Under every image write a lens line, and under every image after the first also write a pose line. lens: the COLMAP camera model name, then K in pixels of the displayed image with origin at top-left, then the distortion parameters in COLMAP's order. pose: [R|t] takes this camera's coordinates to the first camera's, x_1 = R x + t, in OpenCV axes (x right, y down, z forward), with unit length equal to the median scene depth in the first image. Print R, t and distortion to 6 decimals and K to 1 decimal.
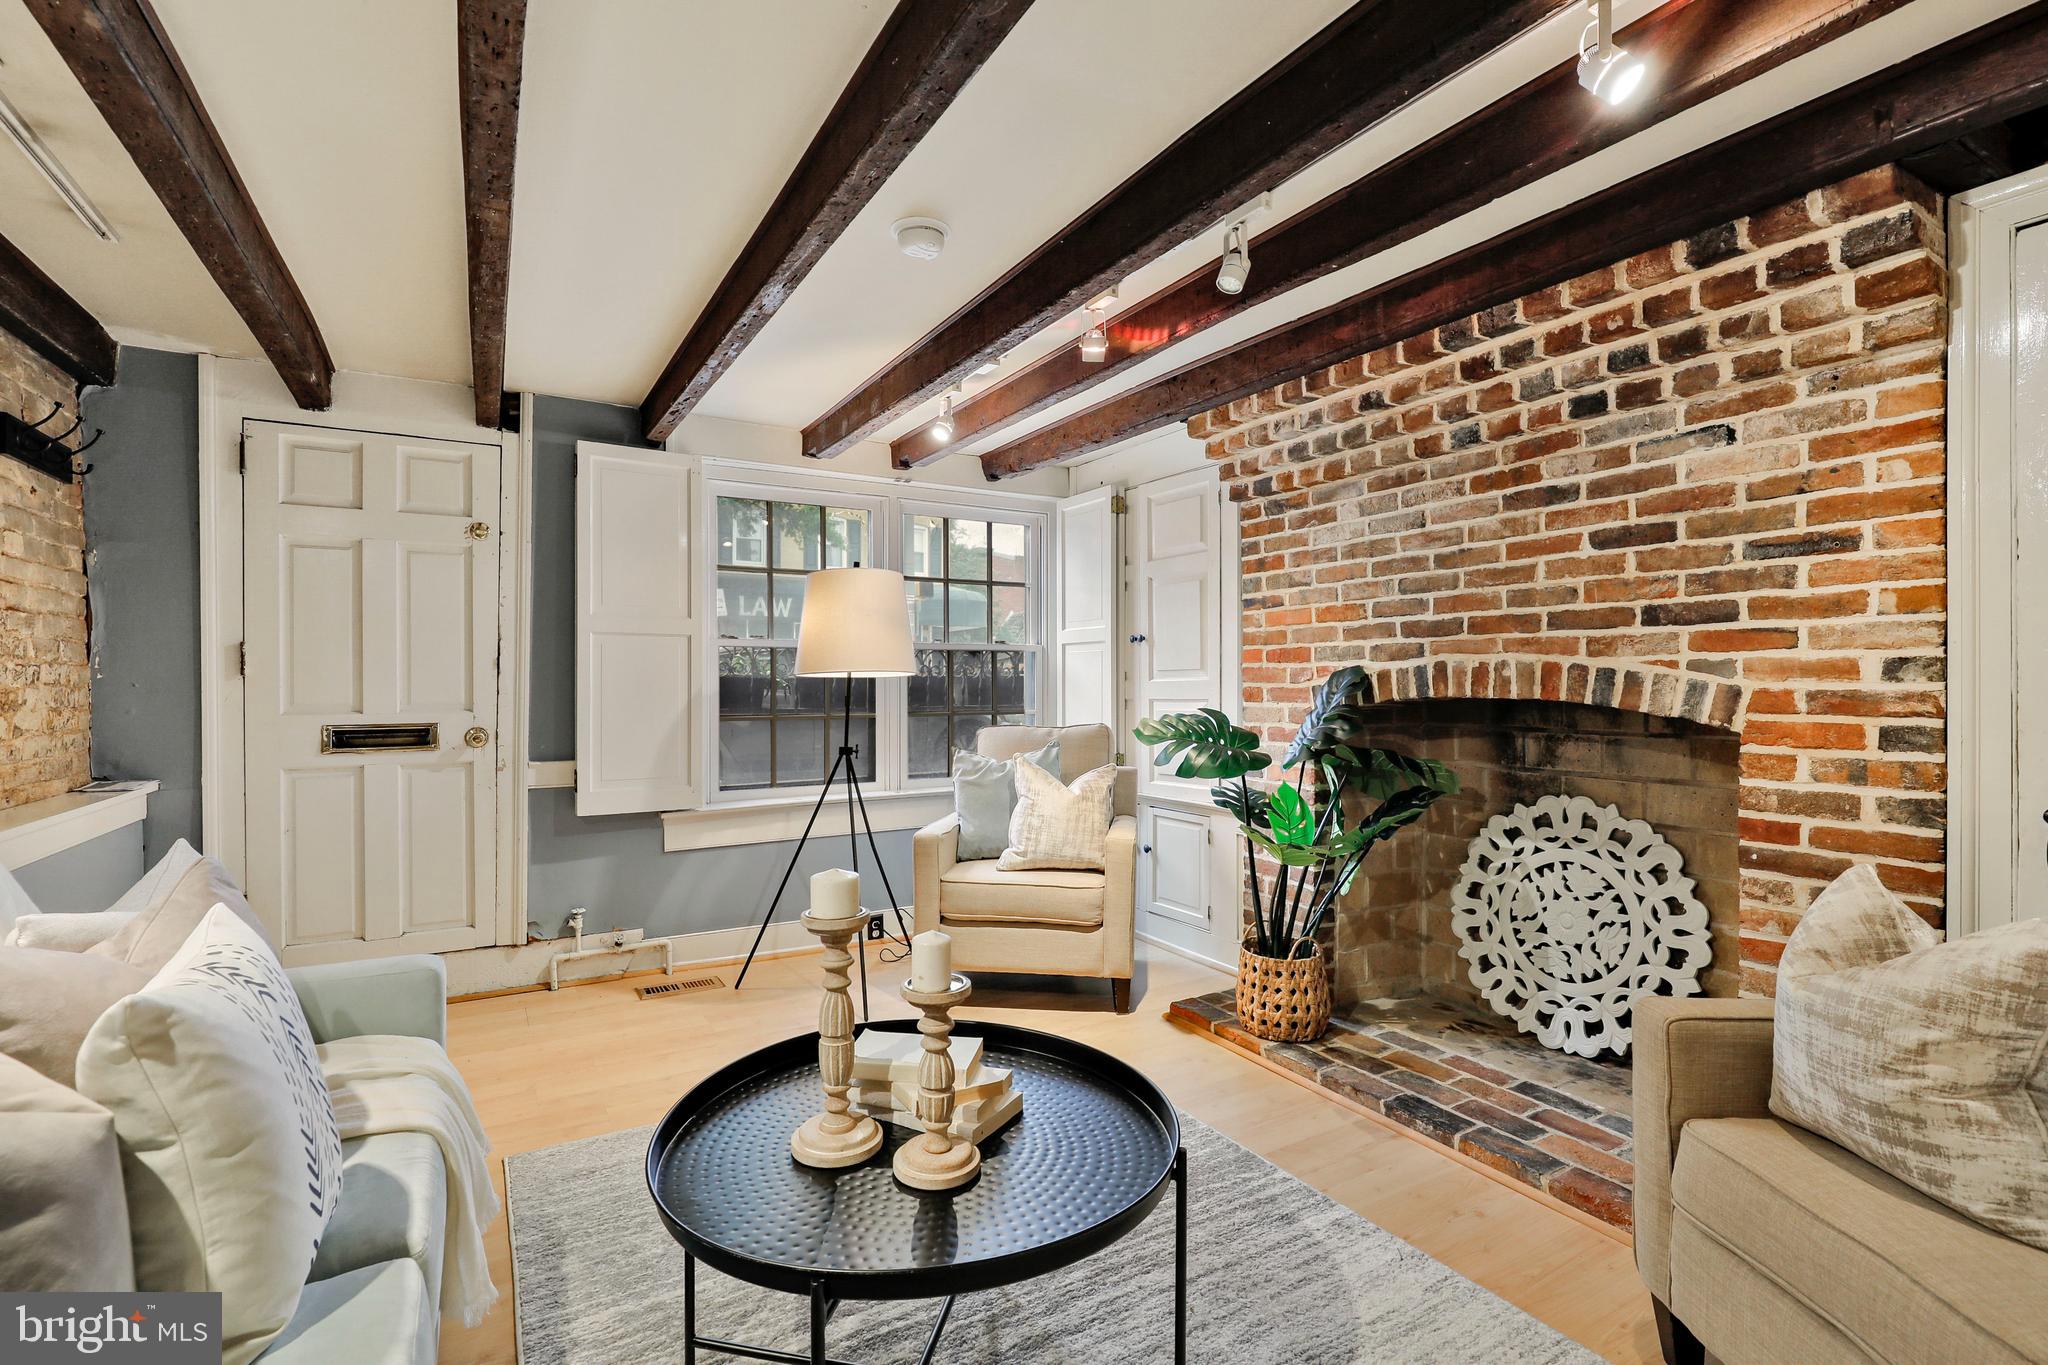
lens RADIAL K [[938.8, 0, 1036.2], [0, 938.8, 689.0], [0, 0, 1]] dist [-0.003866, -0.000319]
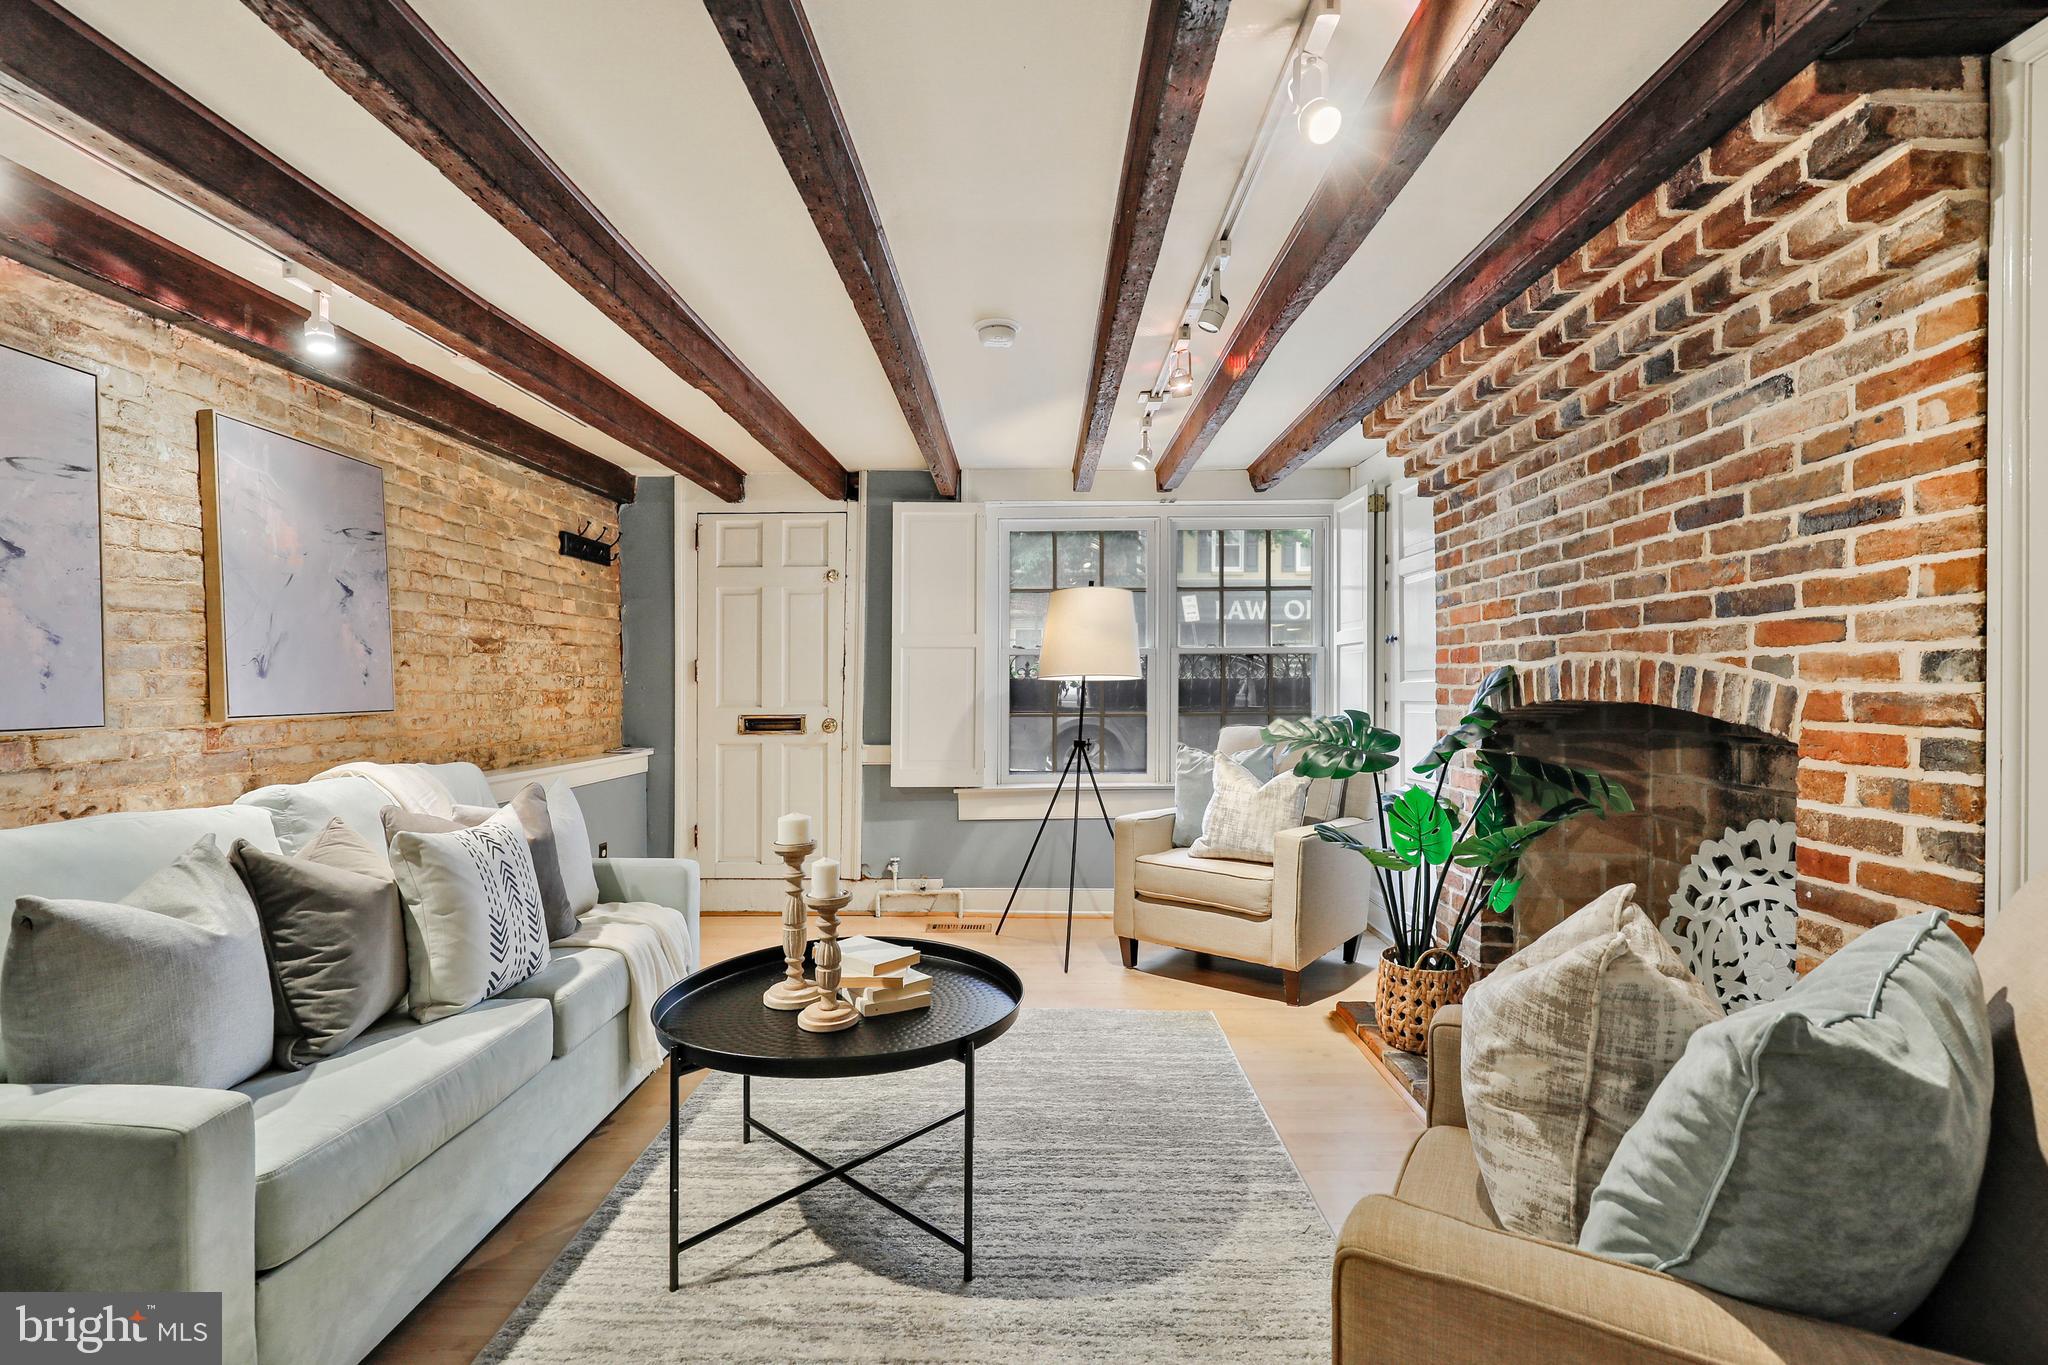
lens RADIAL K [[938.8, 0, 1036.2], [0, 938.8, 689.0], [0, 0, 1]] dist [-0.003866, -0.000319]
pose [[0.861446, -0.000470, -0.507849, 0.483578], [-0.000531, 0.999998, -0.001827, -0.000100], [0.507849, 0.001844, 0.861444, -0.045855]]
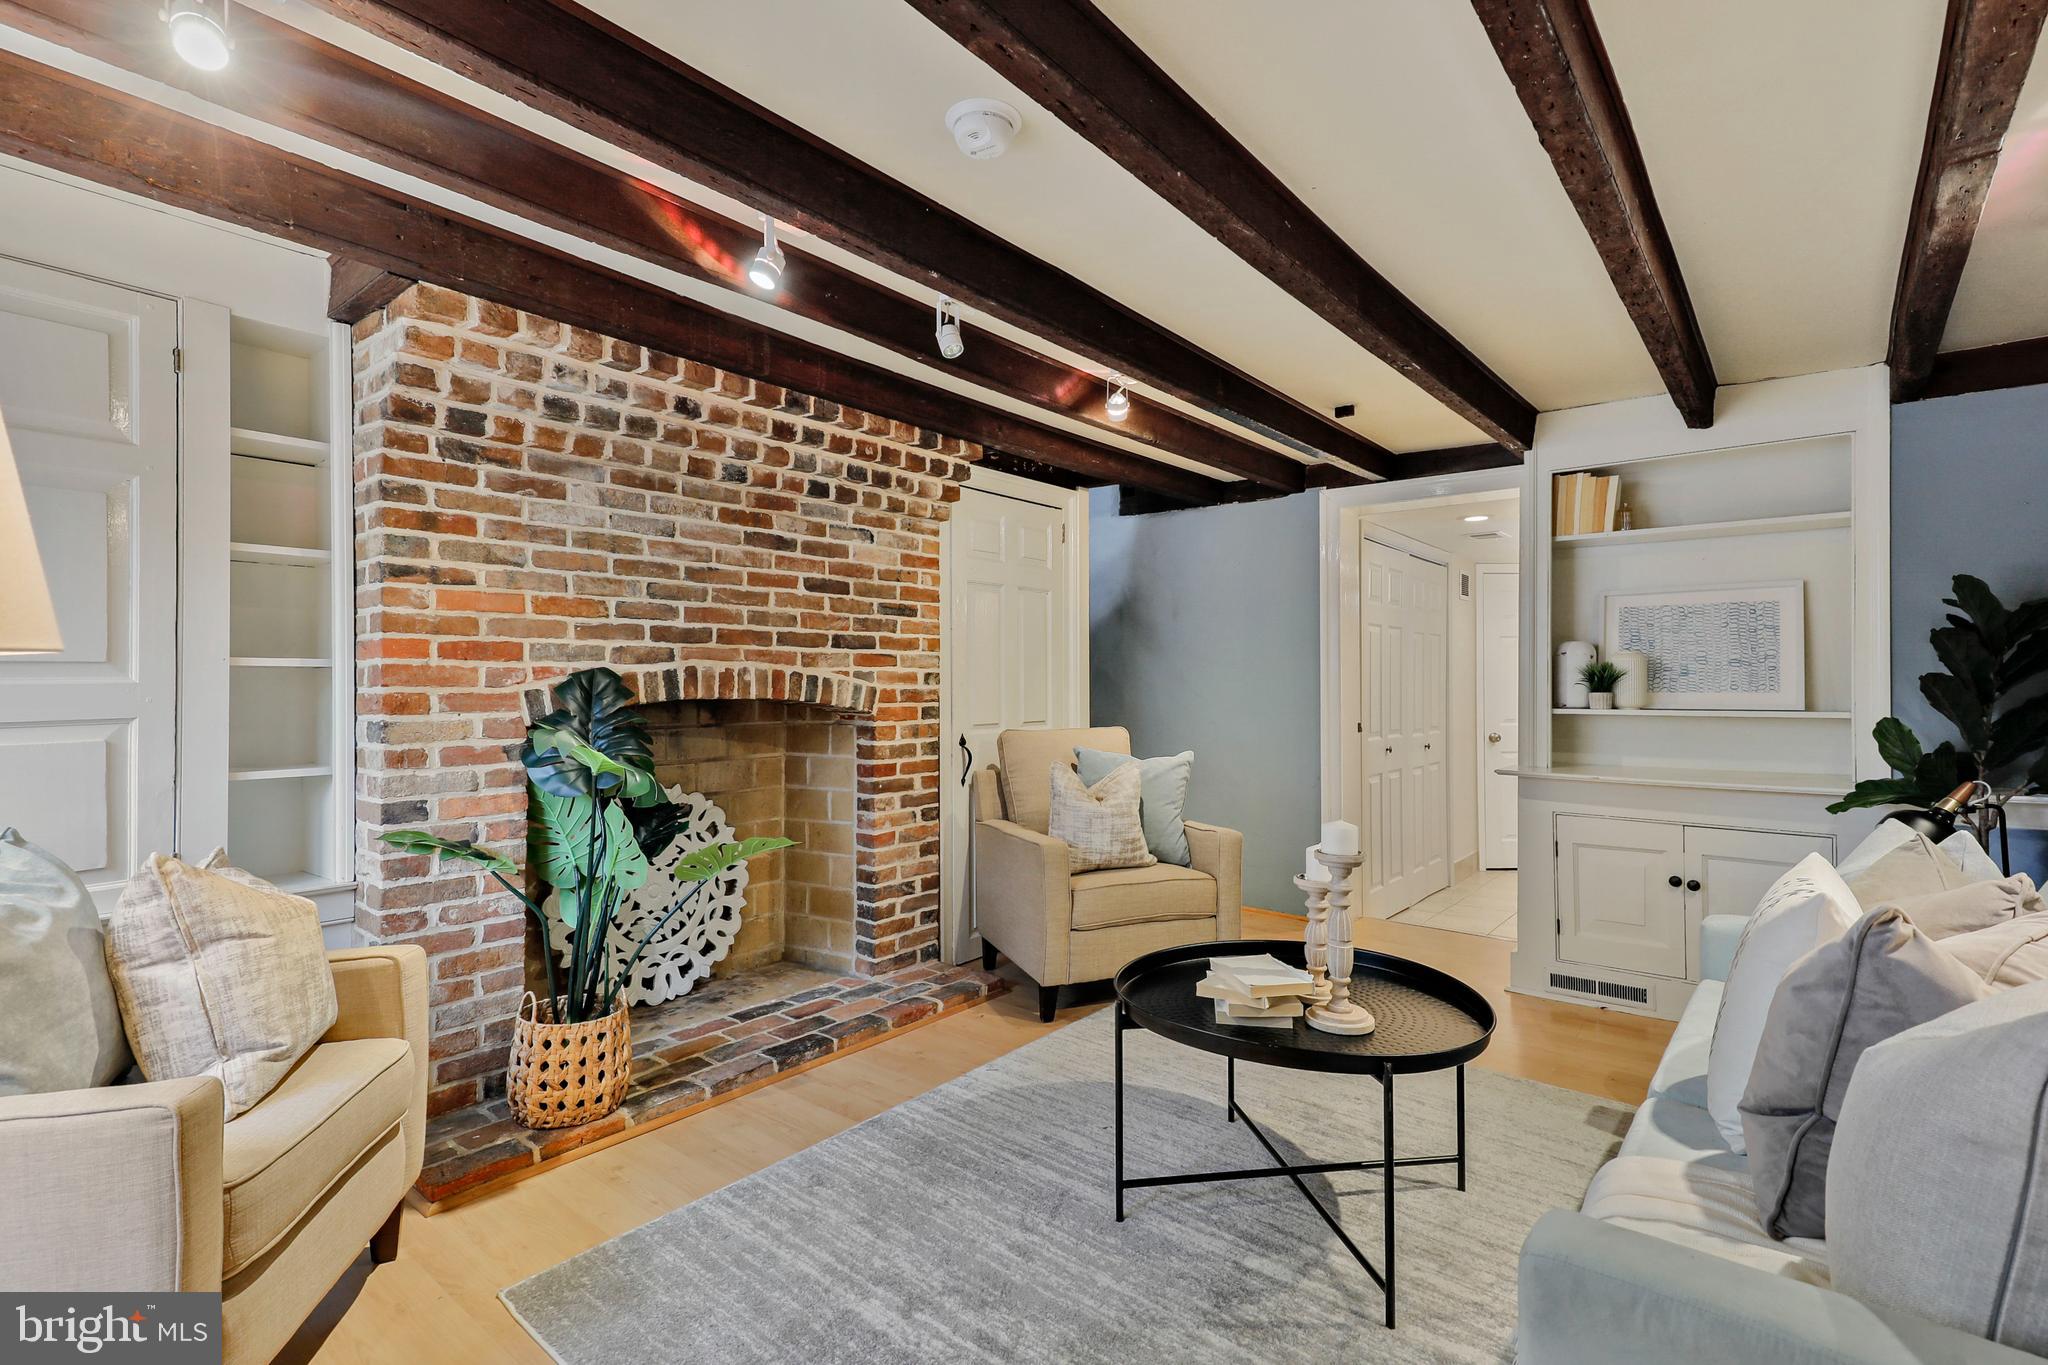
lens RADIAL K [[955.5, 0, 1019.1], [0, 955.5, 673.2], [0, 0, 1]] dist [-0.000900, 0.000340]
pose [[-0.335295, 0.007264, 0.942085, -0.787797], [0.004927, 0.999970, -0.005957, -0.014007], [-0.942100, 0.002644, -0.335321, 1.089757]]
